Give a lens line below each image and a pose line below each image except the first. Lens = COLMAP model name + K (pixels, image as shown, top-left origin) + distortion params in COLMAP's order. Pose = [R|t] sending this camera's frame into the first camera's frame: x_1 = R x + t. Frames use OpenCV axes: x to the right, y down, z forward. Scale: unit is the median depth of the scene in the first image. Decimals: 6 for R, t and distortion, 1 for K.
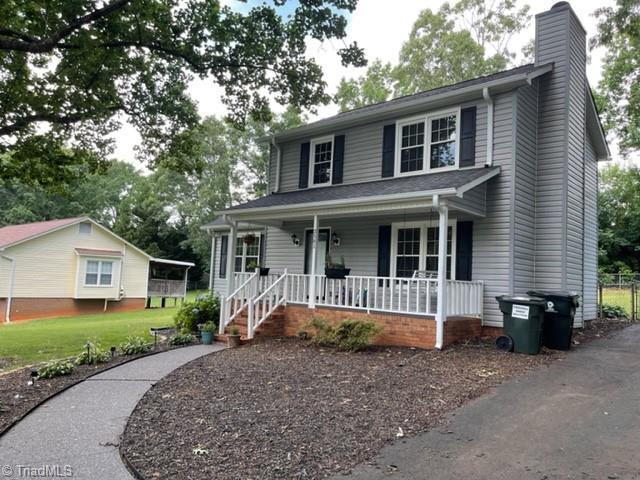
lens RADIAL K [[482.7, 0, 318.7], [0, 482.7, 250.4], [0, 0, 1]] dist [0.086283, -0.093970]
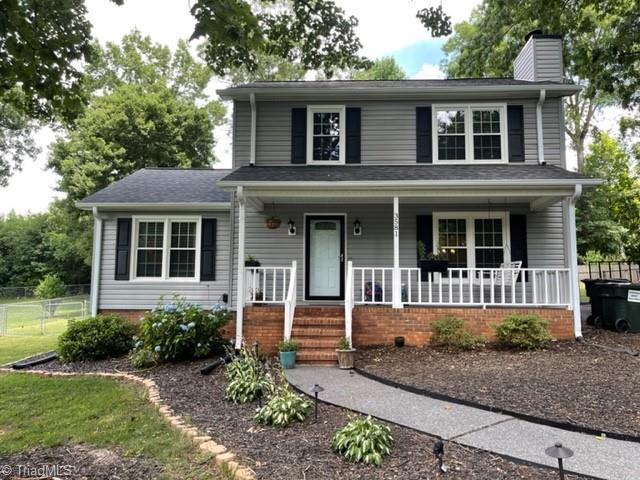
lens RADIAL K [[482.7, 0, 318.7], [0, 482.7, 250.4], [0, 0, 1]] dist [0.086283, -0.093970]
pose [[0.777611, 0.011158, 0.628647, -0.612869], [-0.011158, 0.999930, -0.003947, 0.022944], [-0.628647, -0.003945, 0.777681, 0.413000]]
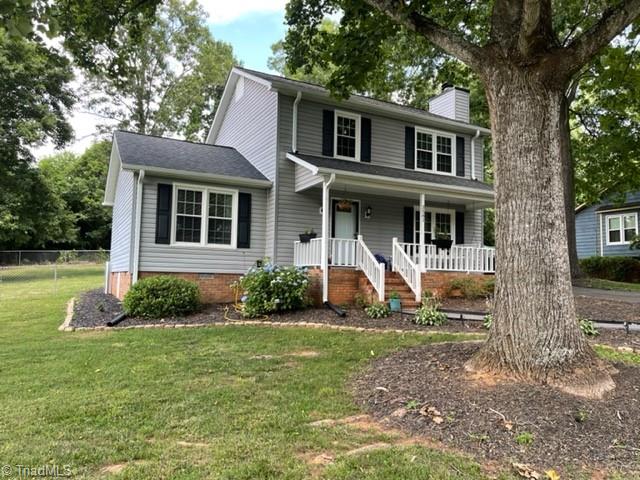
lens RADIAL K [[482.7, 0, 318.7], [0, 482.7, 250.4], [0, 0, 1]] dist [0.086283, -0.093970]
pose [[0.359070, 0.007416, 0.933281, -1.154701], [-0.070594, 0.997320, 0.019235, 0.055756], [-0.930637, -0.072791, 0.358631, 0.769380]]
